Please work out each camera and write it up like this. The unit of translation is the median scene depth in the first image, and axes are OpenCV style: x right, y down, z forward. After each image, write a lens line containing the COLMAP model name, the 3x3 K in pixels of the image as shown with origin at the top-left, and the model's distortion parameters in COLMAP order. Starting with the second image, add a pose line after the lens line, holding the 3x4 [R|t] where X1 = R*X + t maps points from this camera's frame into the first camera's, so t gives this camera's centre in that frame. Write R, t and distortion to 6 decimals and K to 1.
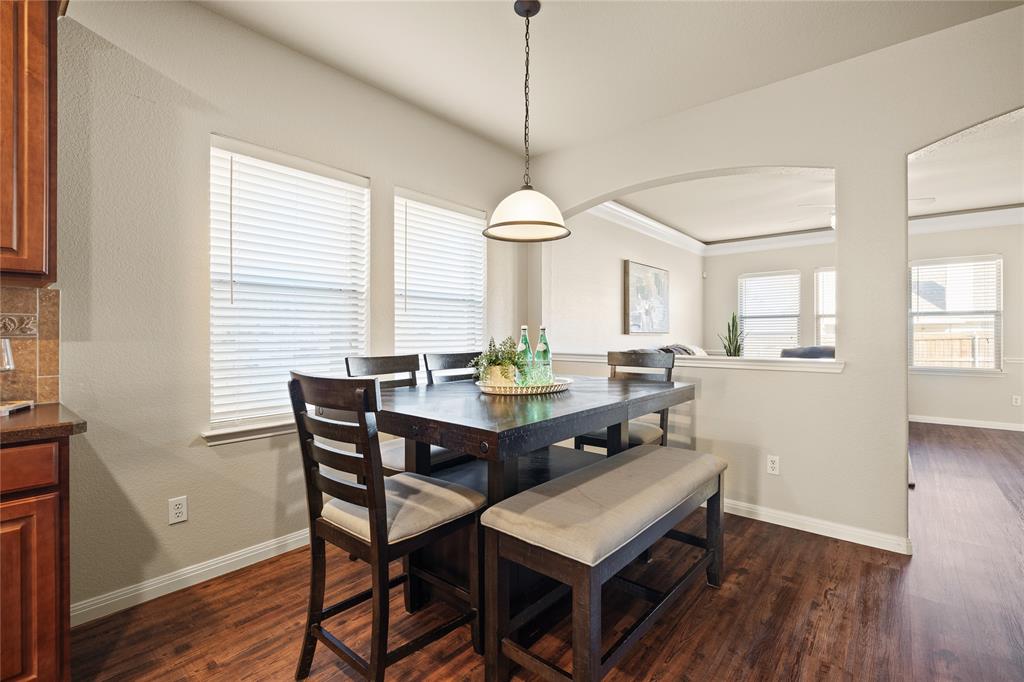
lens RADIAL K [[464.4, 0, 512.7], [0, 464.4, 338.4], [0, 0, 1]] dist [-0.008239, 0.000098]
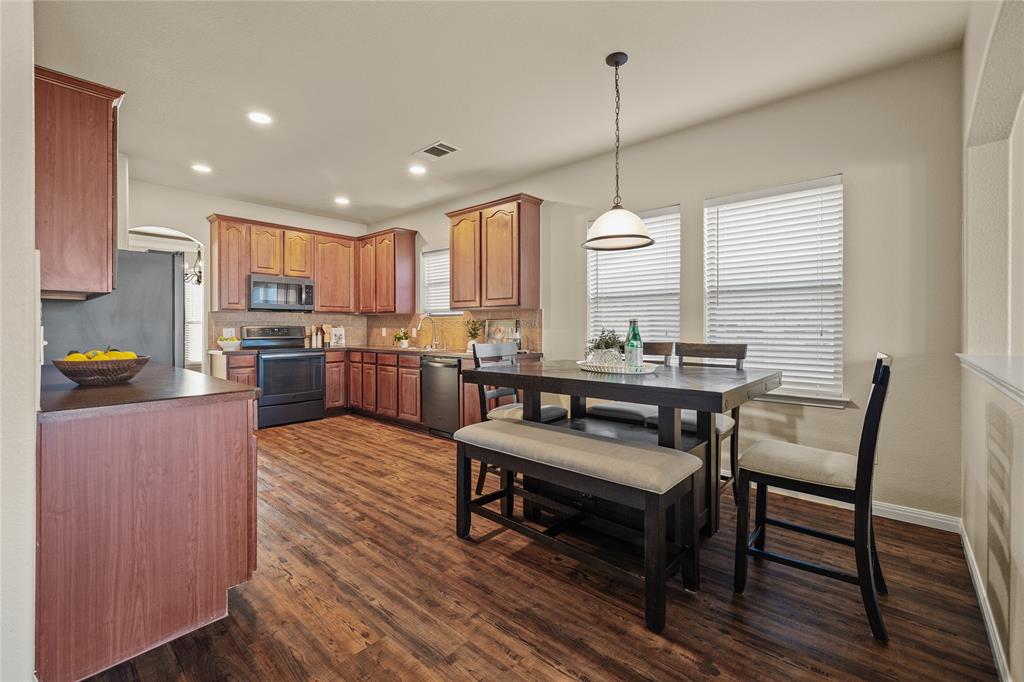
lens RADIAL K [[446.4, 0, 517.9], [0, 446.4, 331.8], [0, 0, 1]] dist [0.000987, 0.000480]
pose [[-0.032732, 0.012373, -0.999388, 1.478148], [-0.006677, 0.999898, 0.012598, -0.008480], [0.999442, 0.007085, -0.032646, 0.928283]]
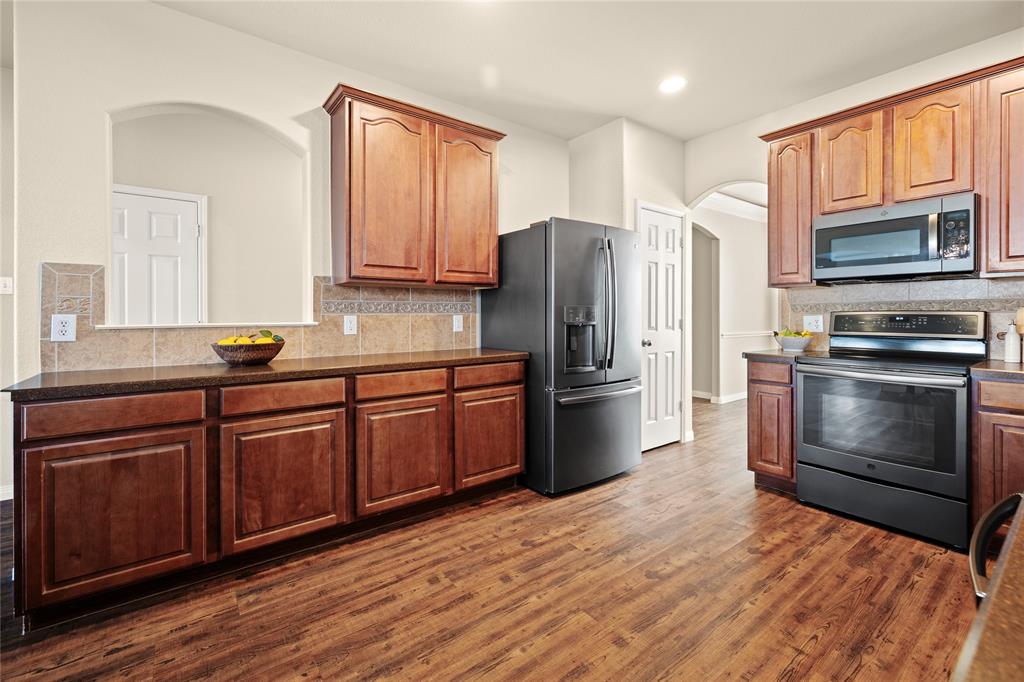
lens RADIAL K [[446.4, 0, 520.1], [0, 446.4, 314.1], [0, 0, 1]] dist [0.000987, 0.000480]
pose [[-0.976164, 0.002293, 0.217021, -0.642201], [0.004013, 0.999964, 0.007487, -0.004073], [-0.216996, 0.008180, -0.976138, 0.898375]]
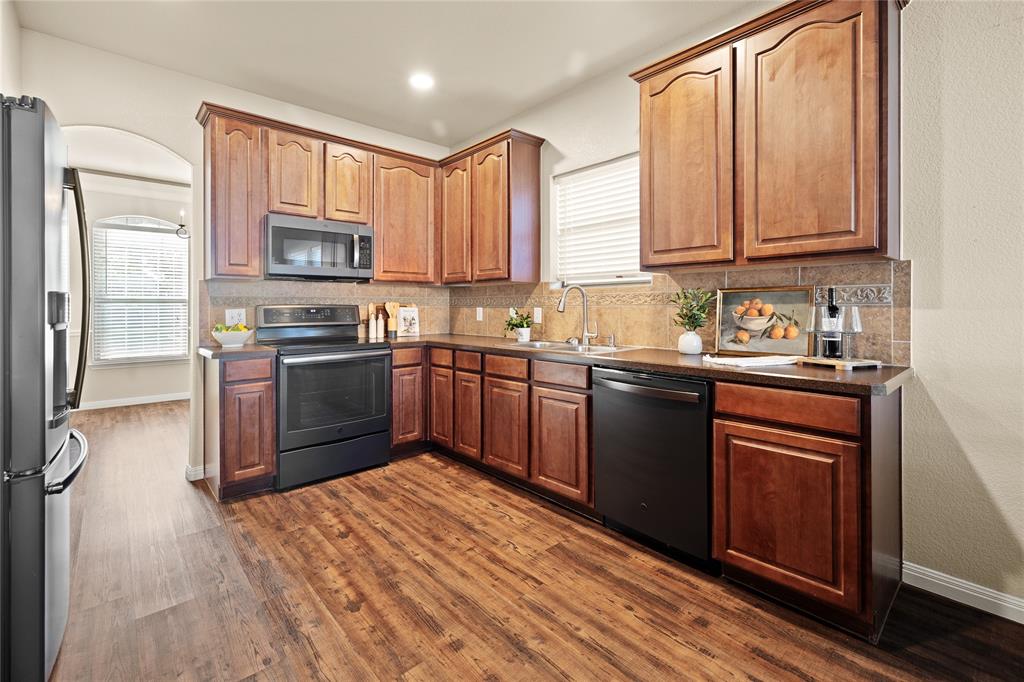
lens RADIAL K [[446.4, 0, 508.9], [0, 446.4, 309.4], [0, 0, 1]] dist [0.000987, 0.000480]
pose [[-0.151028, 0.008891, -0.988490, 0.159815], [-0.002949, 0.999951, 0.009445, 0.000231], [0.988525, 0.004342, -0.150994, 0.242292]]
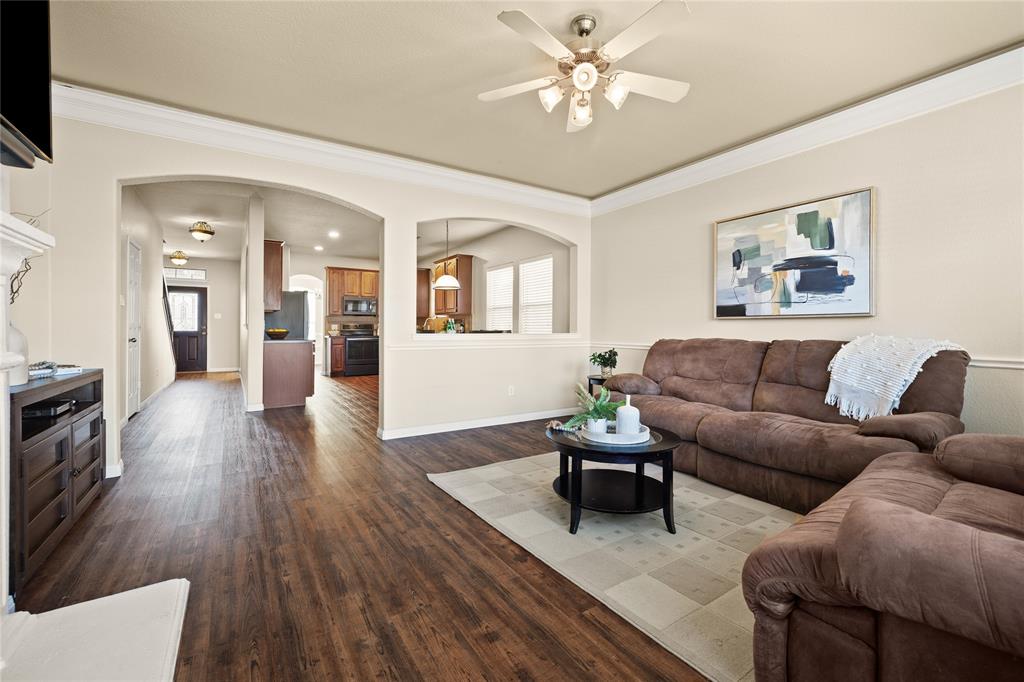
lens RADIAL K [[446.4, 0, 517.2], [0, 446.4, 325.1], [0, 0, 1]] dist [0.000987, 0.000480]
pose [[-0.291058, -0.007374, -0.956677, 3.219669], [-0.008175, 0.999953, -0.005220, 0.032697], [0.956670, 0.006302, -0.291105, 2.693298]]
